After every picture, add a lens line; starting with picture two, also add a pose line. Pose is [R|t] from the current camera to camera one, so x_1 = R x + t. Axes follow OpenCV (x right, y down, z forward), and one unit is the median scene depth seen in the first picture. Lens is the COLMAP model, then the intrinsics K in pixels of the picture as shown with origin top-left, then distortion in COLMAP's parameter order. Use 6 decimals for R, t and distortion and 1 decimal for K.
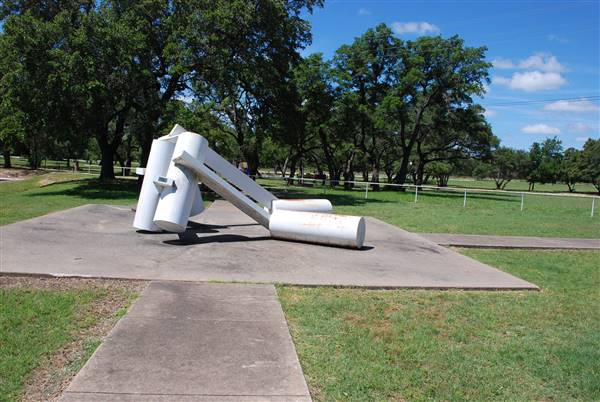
lens RADIAL K [[471.9, 0, 300.0], [0, 471.9, 201.0], [0, 0, 1]] dist [-0.177708, 0.135227]
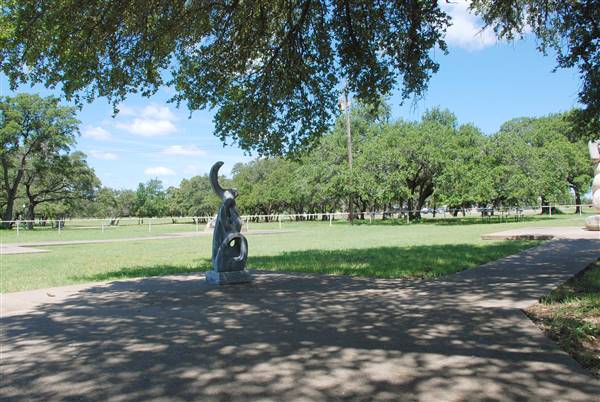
lens RADIAL K [[471.9, 0, 300.0], [0, 471.9, 201.0], [0, 0, 1]] dist [-0.177708, 0.135227]
pose [[0.721017, -0.035582, 0.692004, -0.012077], [0.098654, 0.993778, -0.051691, 0.028344], [-0.685859, 0.105539, 0.720041, -0.195424]]
